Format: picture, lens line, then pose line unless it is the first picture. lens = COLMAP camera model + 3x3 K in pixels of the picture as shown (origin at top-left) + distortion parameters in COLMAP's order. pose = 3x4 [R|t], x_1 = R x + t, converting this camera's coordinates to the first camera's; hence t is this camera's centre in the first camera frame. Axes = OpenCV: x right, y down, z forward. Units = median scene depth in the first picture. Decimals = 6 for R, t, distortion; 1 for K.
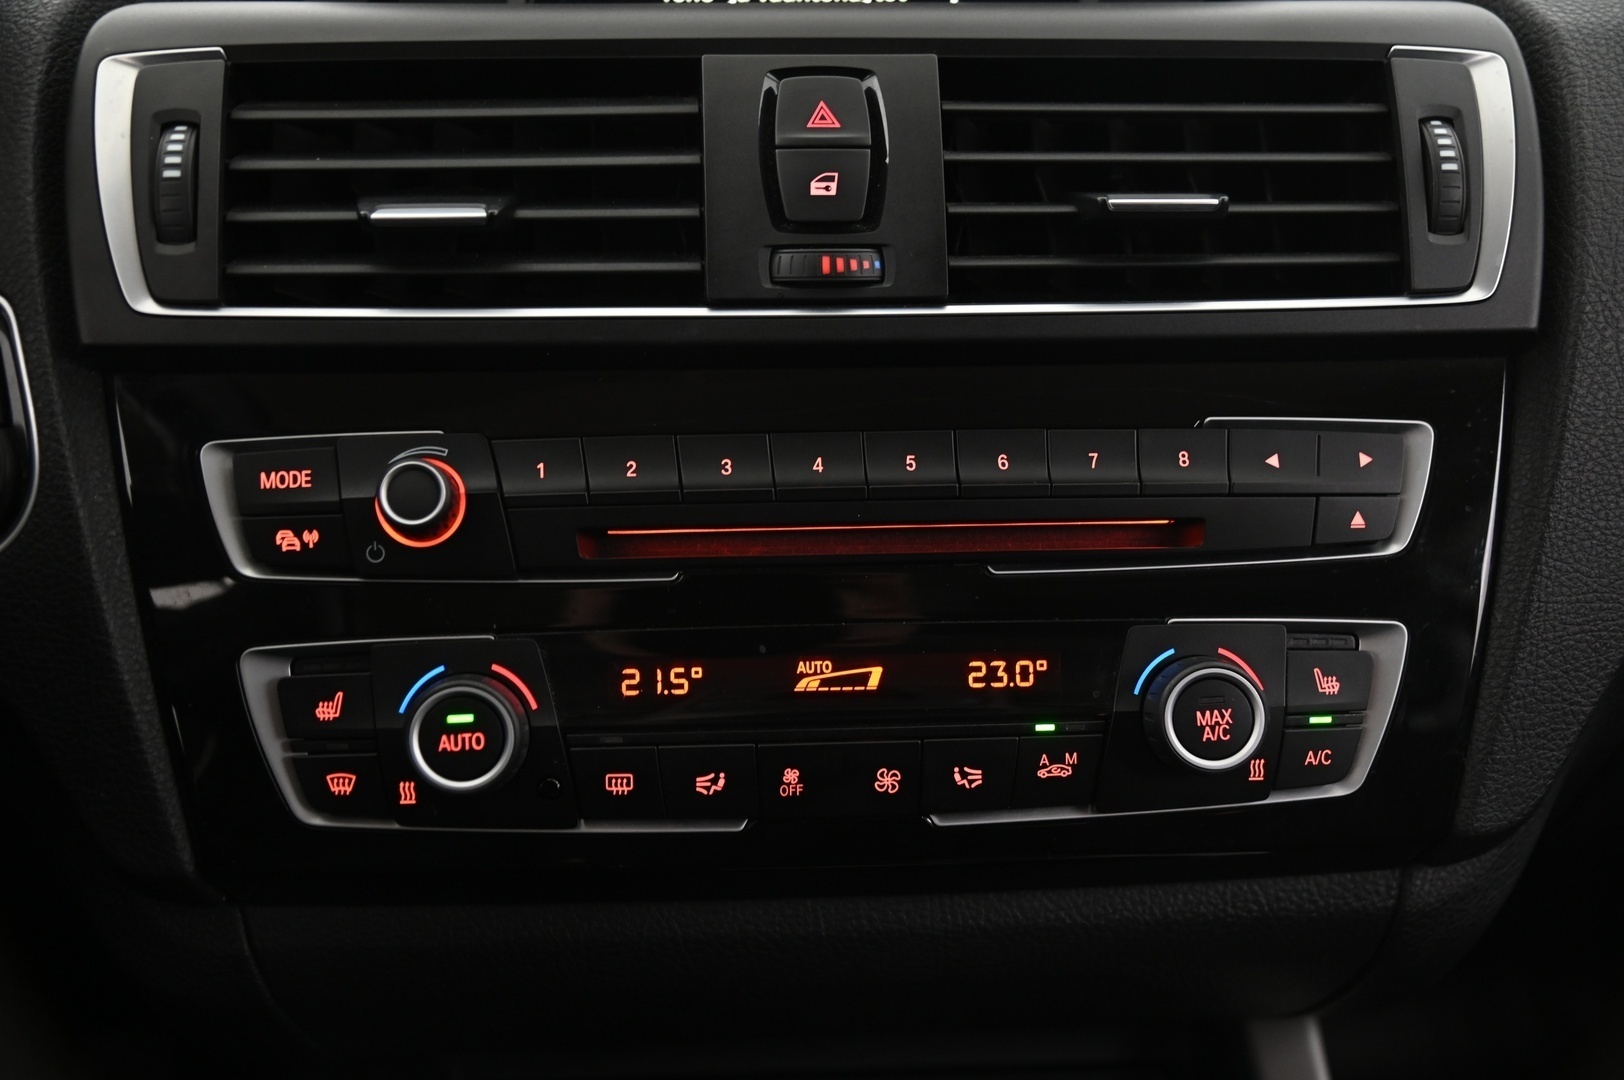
lens RADIAL K [[2015.1, 0, 804.6], [0, 2015.1, 549.8], [0, 0, 1]] dist [0.104010, 0.000000]
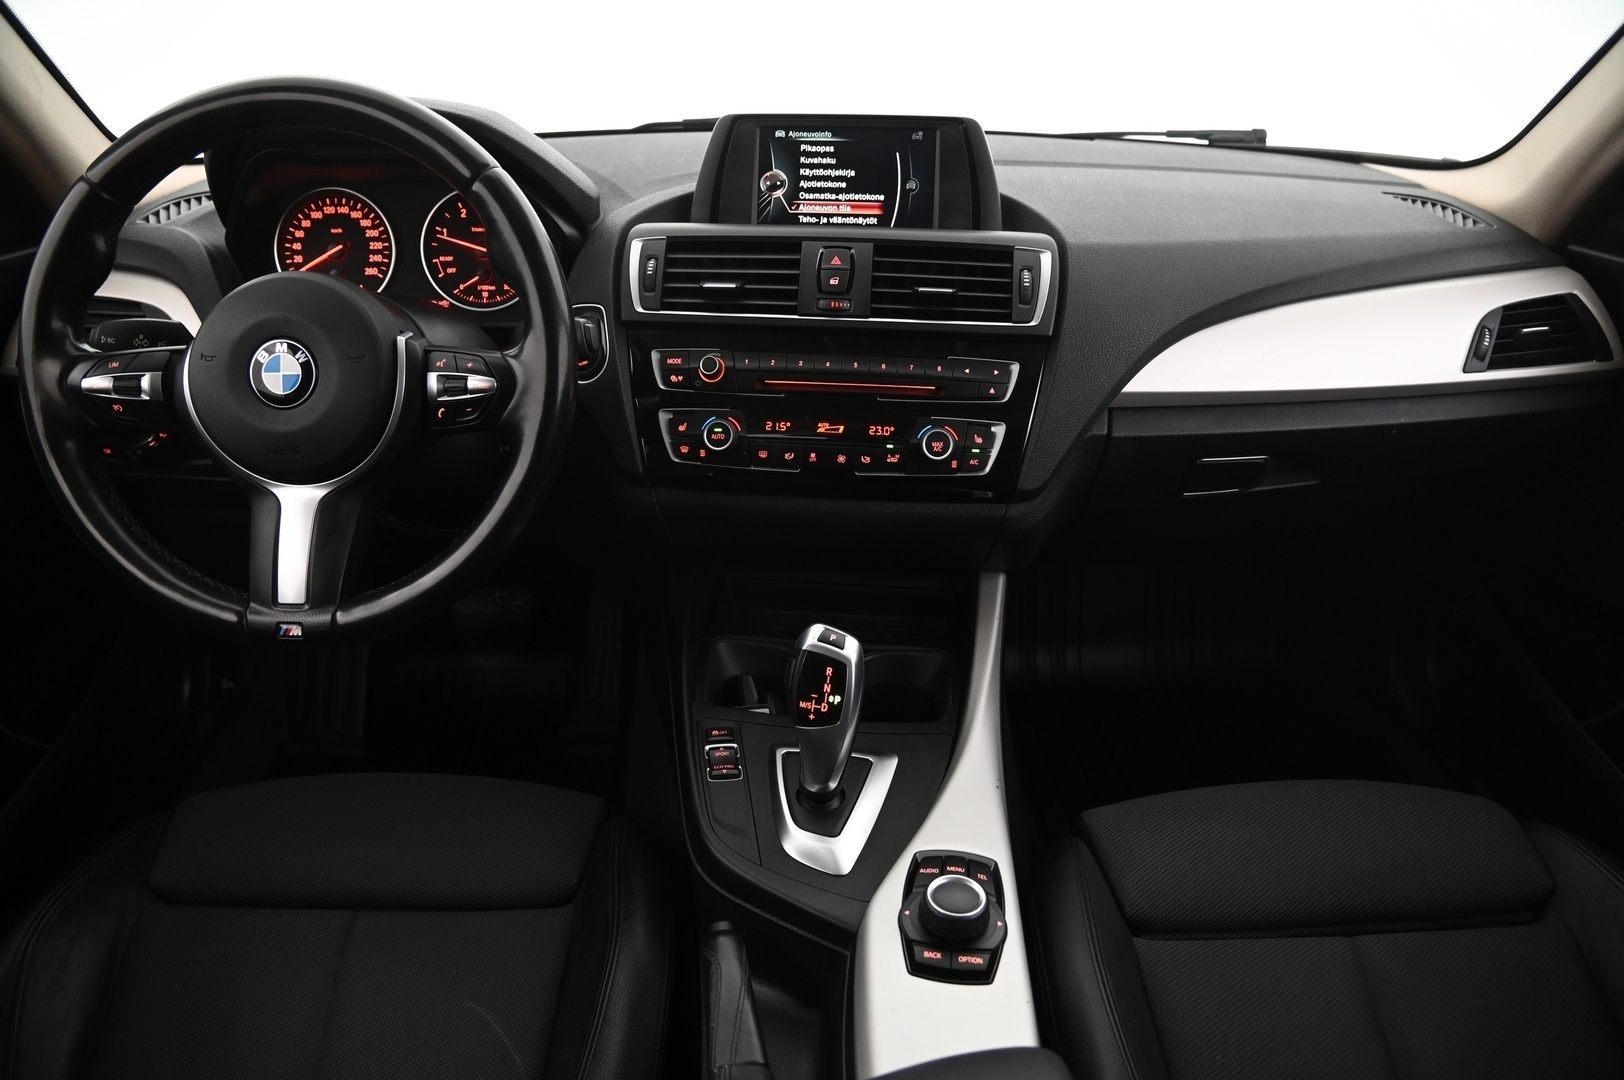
lens RADIAL K [[1114.0, 0, 814.4], [0, 1114.0, 534.3], [0, 0, 1]] dist [-0.032924, 0.004356]
pose [[0.986800, 0.068378, -0.146802, 0.274687], [-0.064978, 0.997498, 0.027840, 0.189324], [0.148338, -0.017934, 0.988774, -0.835316]]
